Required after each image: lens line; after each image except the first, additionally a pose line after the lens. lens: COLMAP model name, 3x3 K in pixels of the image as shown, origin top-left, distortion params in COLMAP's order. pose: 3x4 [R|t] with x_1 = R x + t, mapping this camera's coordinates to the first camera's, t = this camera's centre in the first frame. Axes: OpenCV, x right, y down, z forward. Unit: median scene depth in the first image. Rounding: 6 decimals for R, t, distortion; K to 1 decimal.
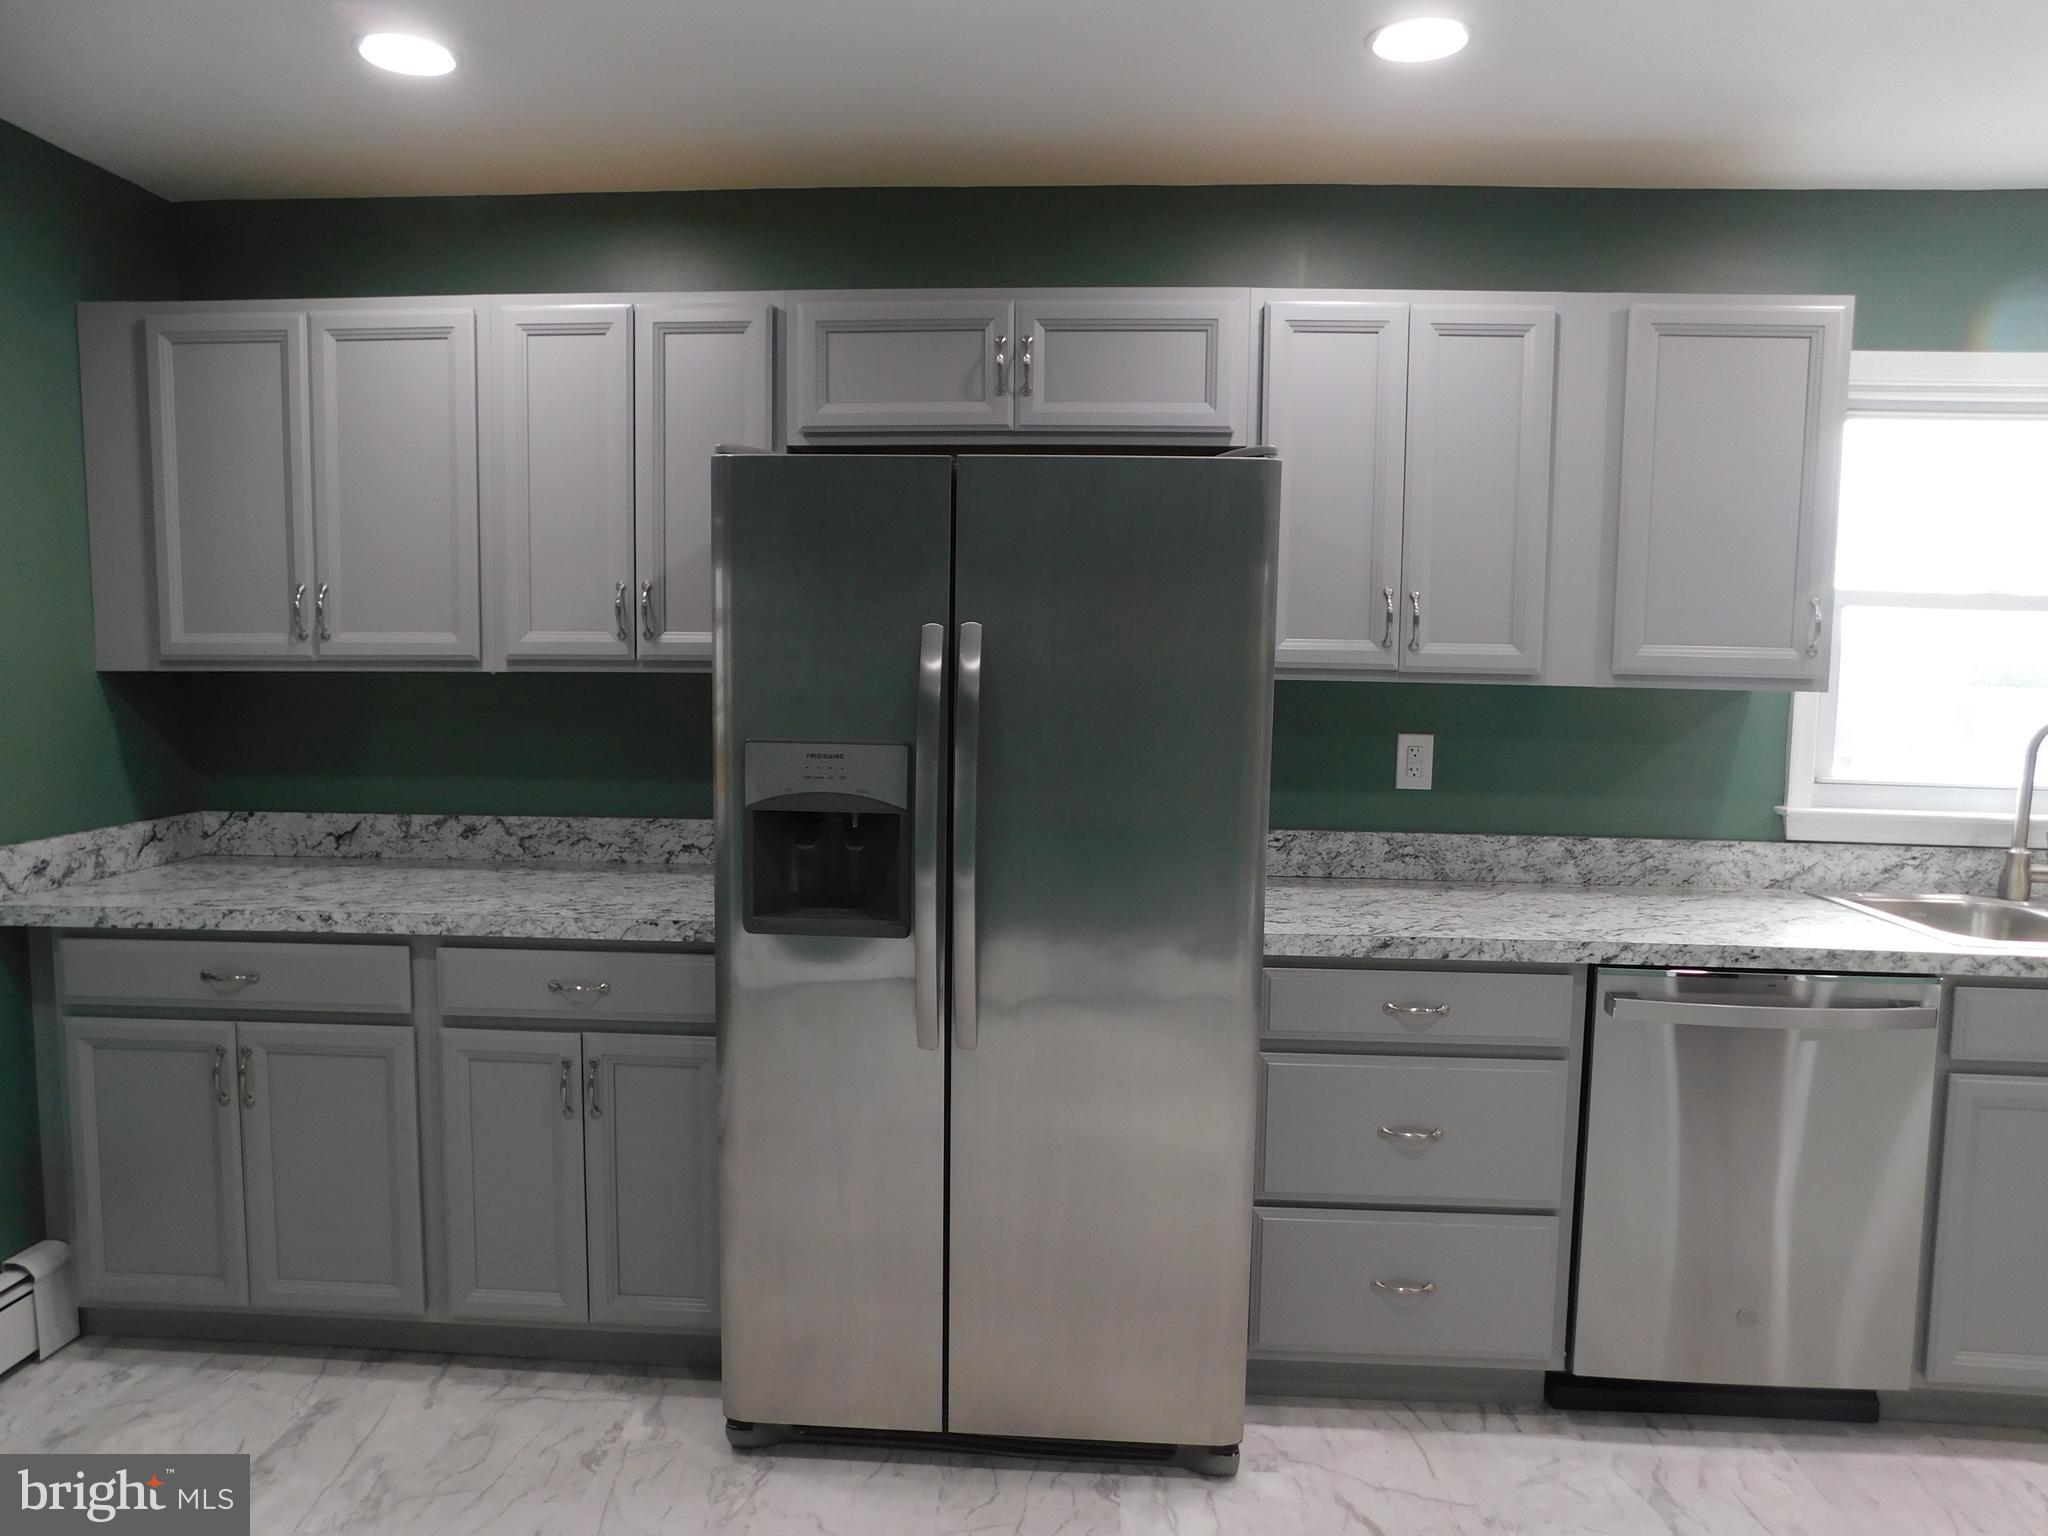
lens RADIAL K [[1358.1, 0, 1024.0], [0, 1358.1, 768.0], [0, 0, 1]] dist [-0.061866, 0.056068]
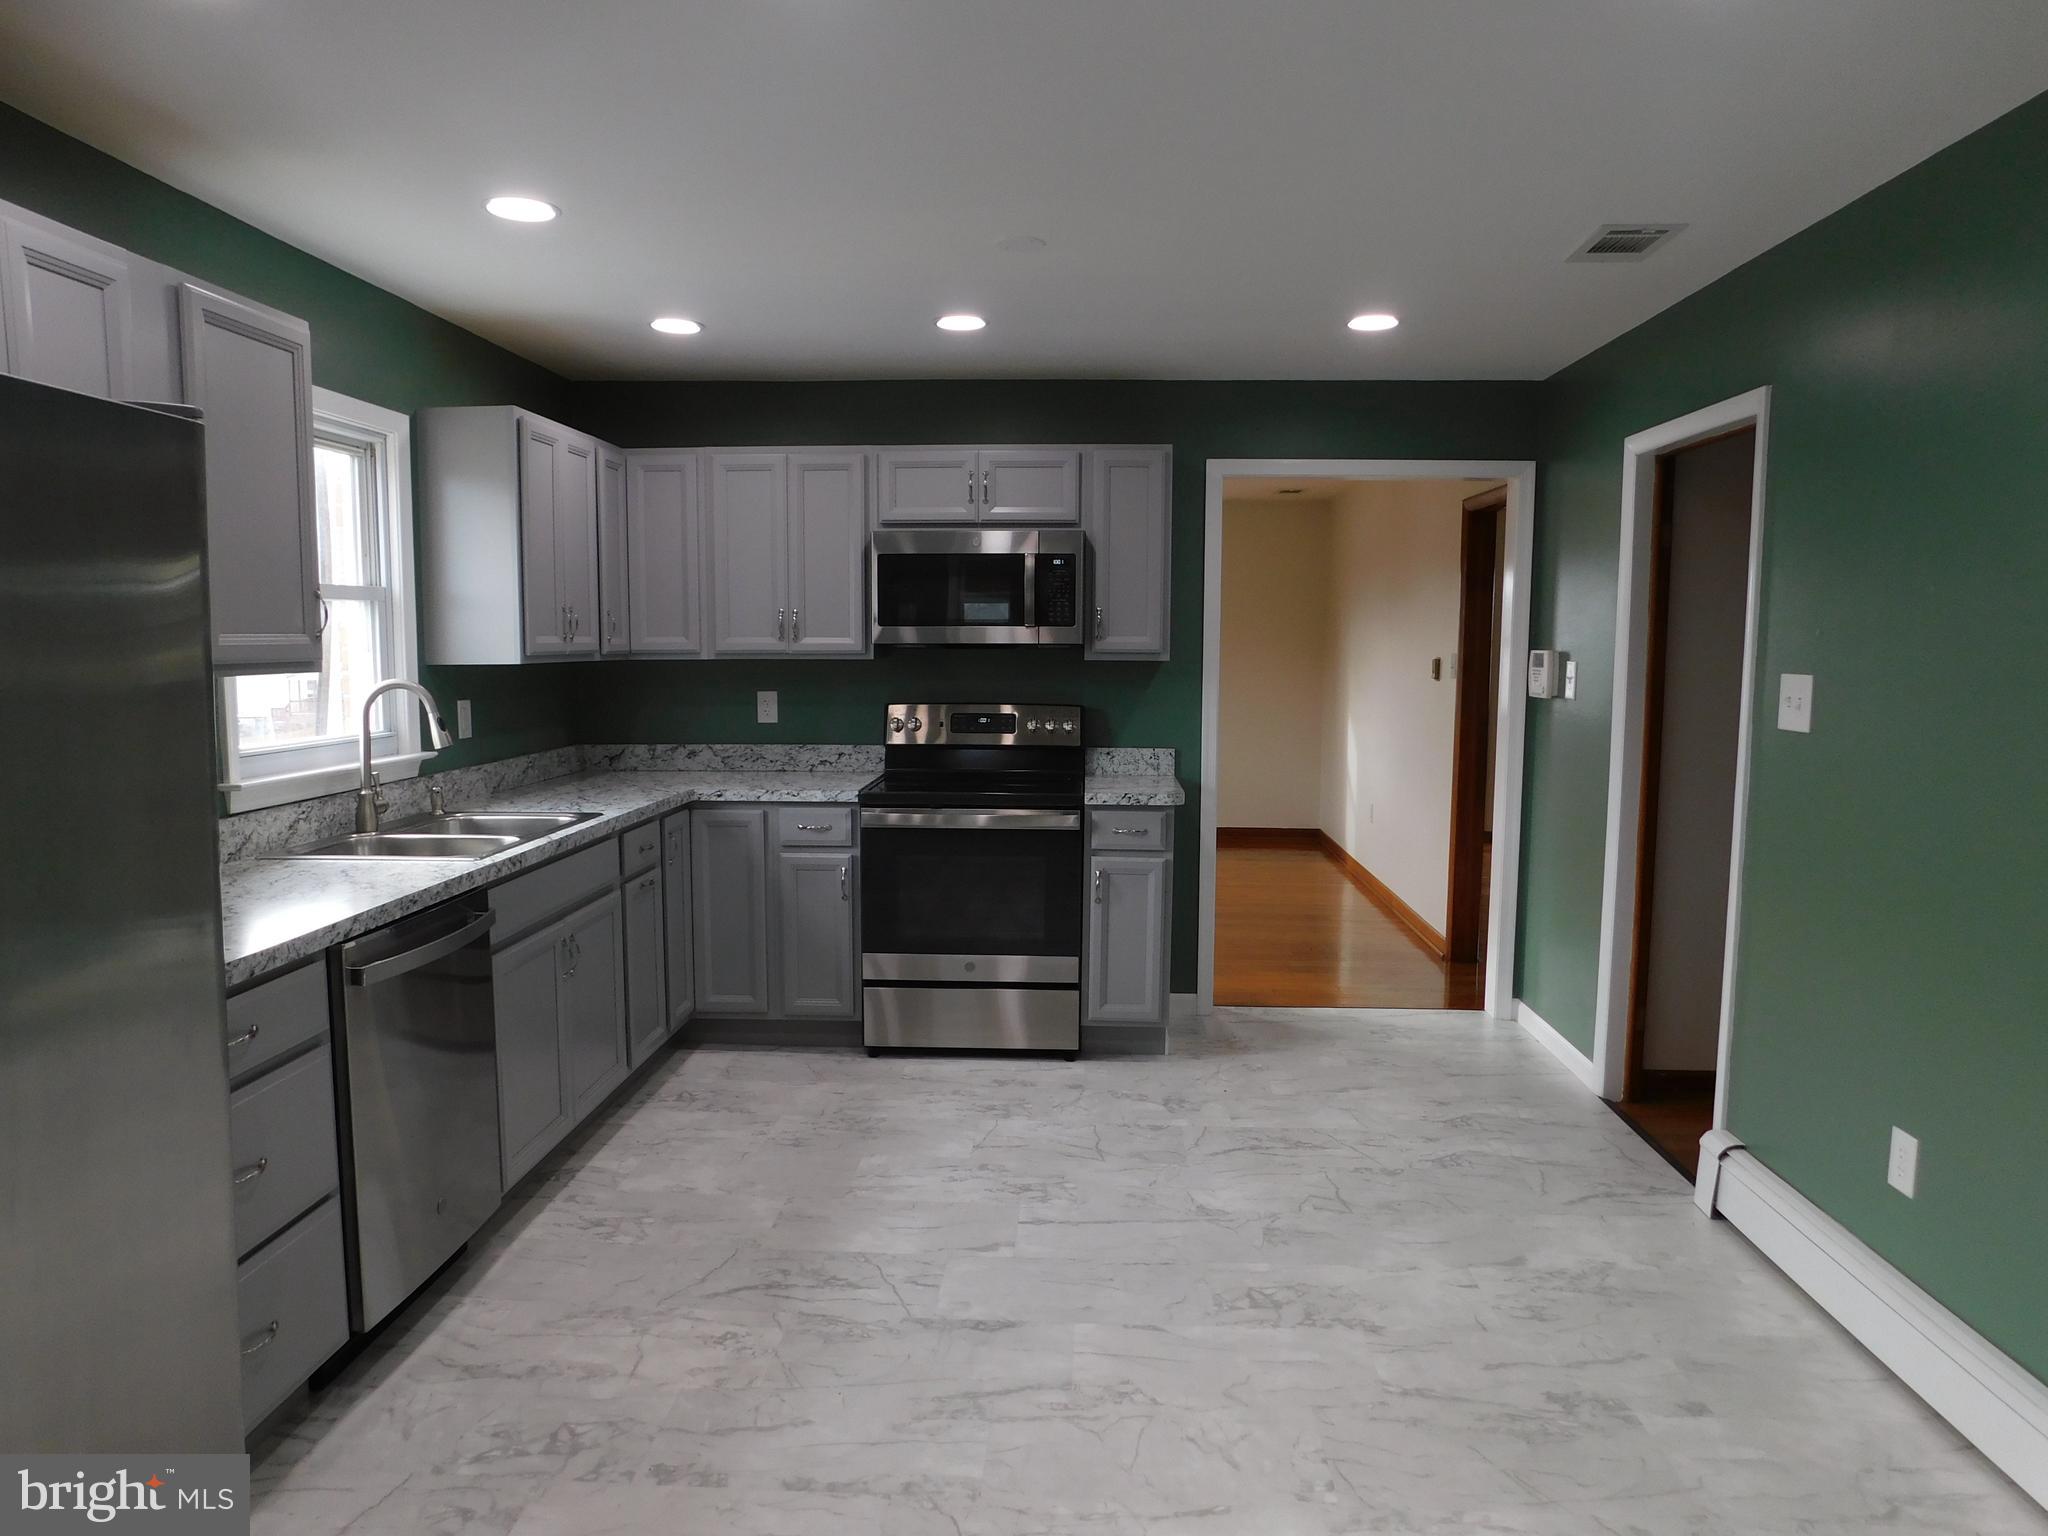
lens RADIAL K [[1350.6, 0, 1033.0], [0, 1350.6, 773.0], [0, 0, 1]] dist [-0.098685, 0.087770]
pose [[-0.003194, -0.121760, 0.992554, -0.479315], [0.090367, 0.988463, 0.121549, -0.049373], [-0.995903, 0.090083, 0.007846, 0.370549]]
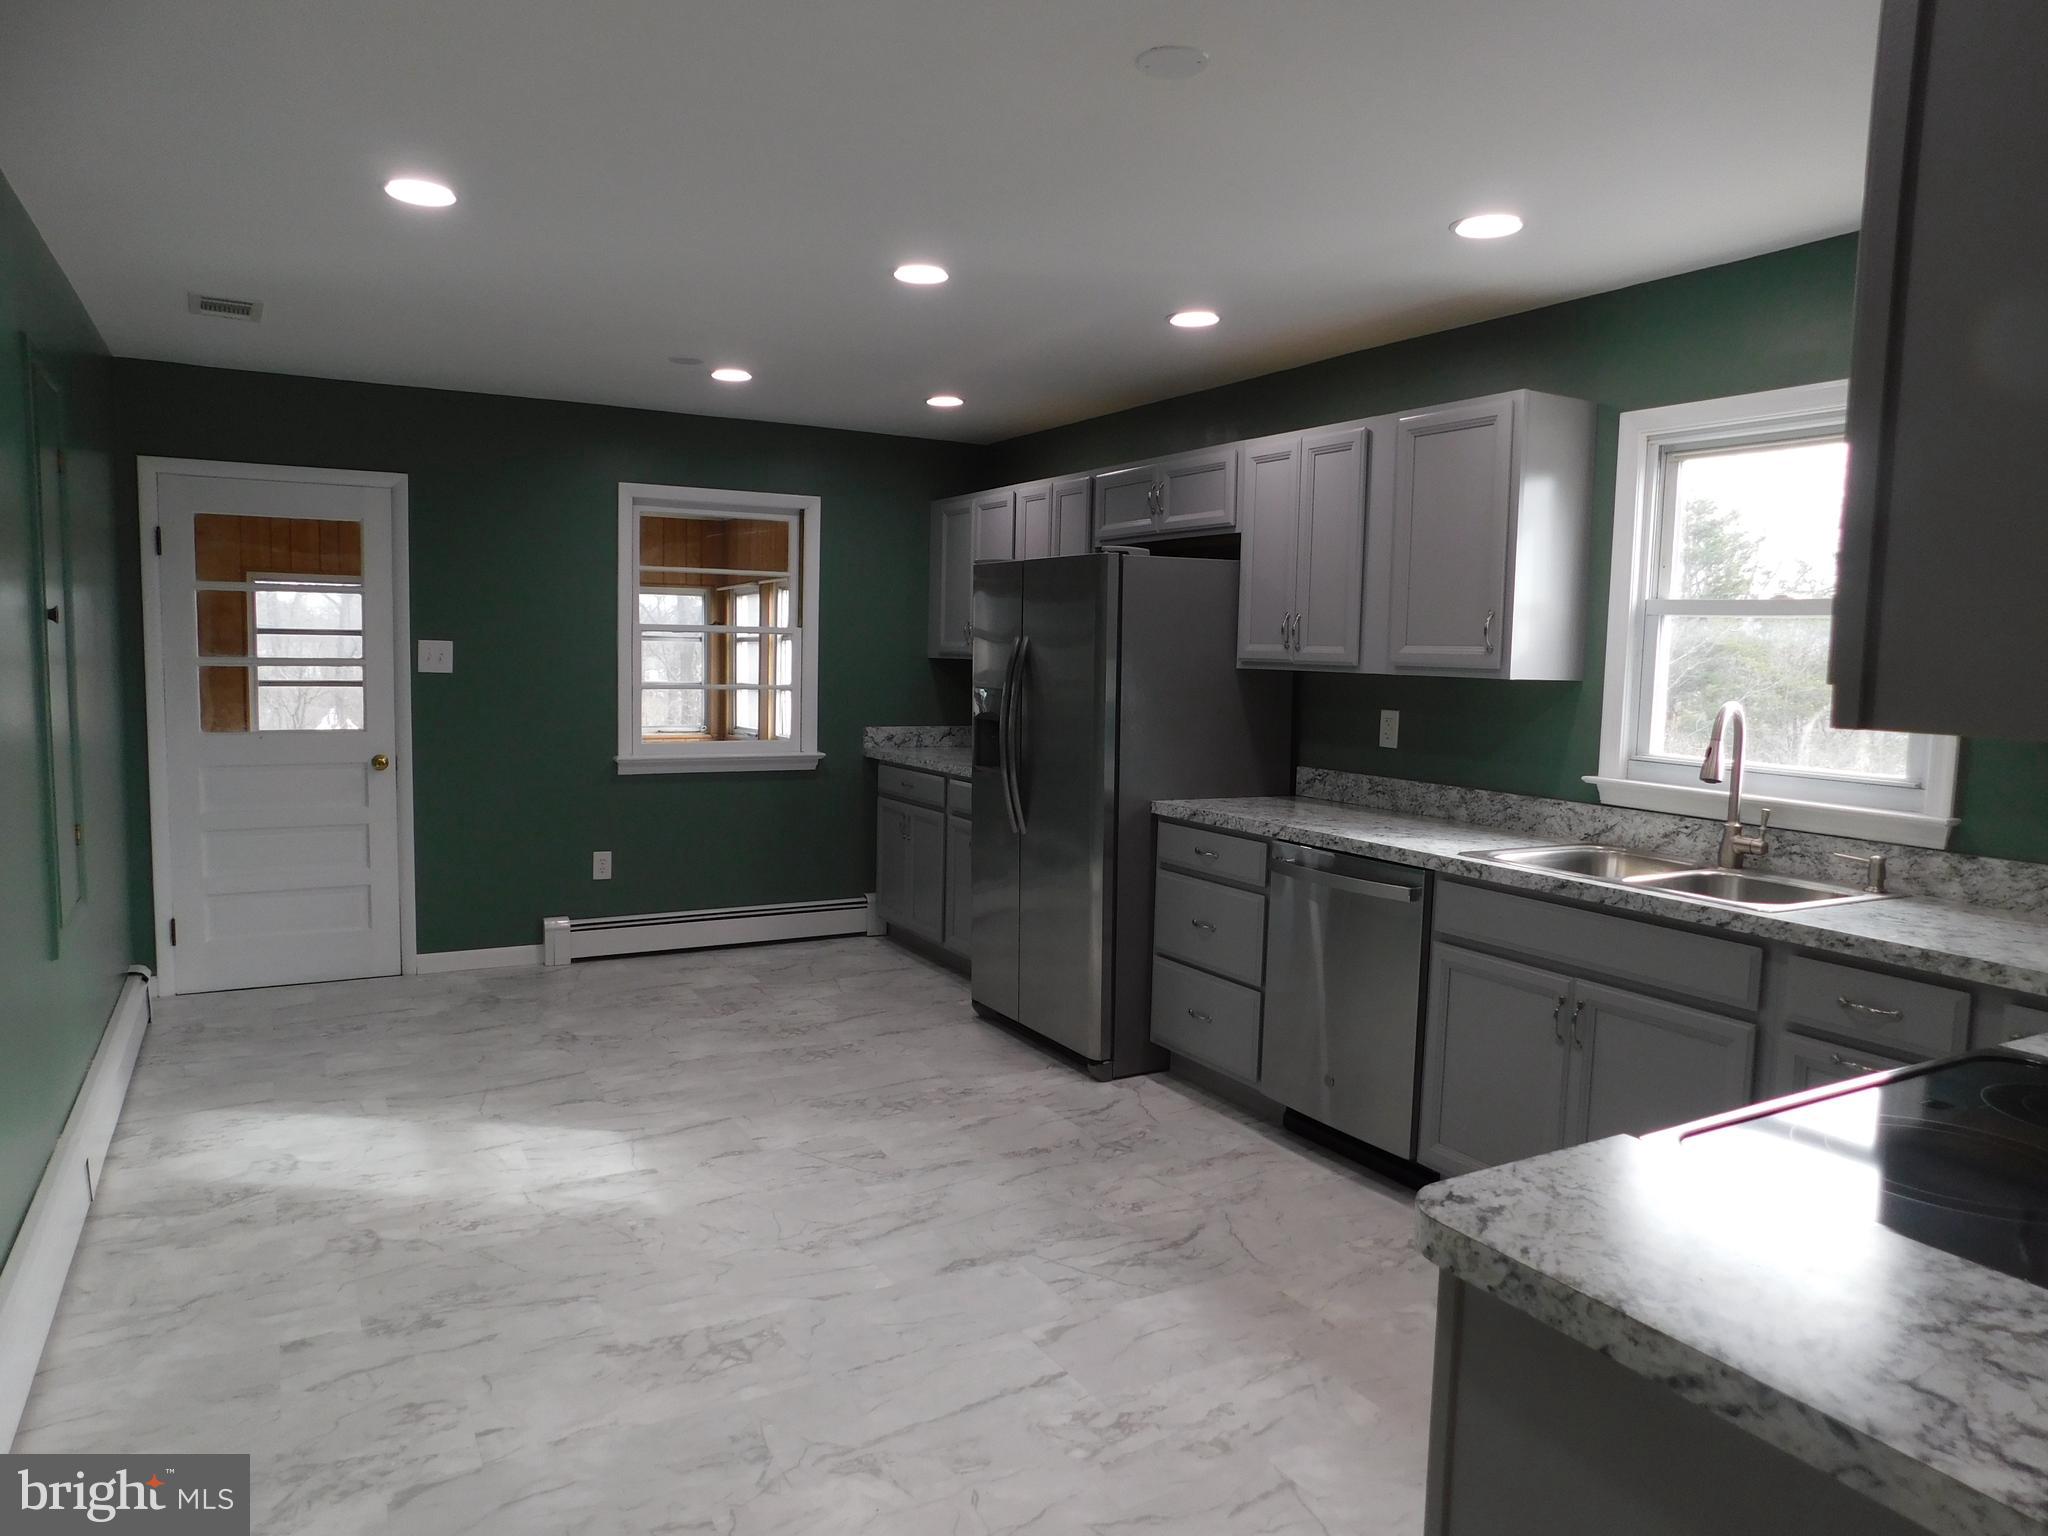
lens RADIAL K [[1350.6, 0, 1033.0], [0, 1350.6, 773.0], [0, 0, 1]] dist [-0.098685, 0.087770]
pose [[0.542591, 0.069848, -0.837088, 1.366468], [-0.091523, 0.995520, 0.023743, 0.046319], [0.834996, 0.063730, 0.546552, -0.122829]]
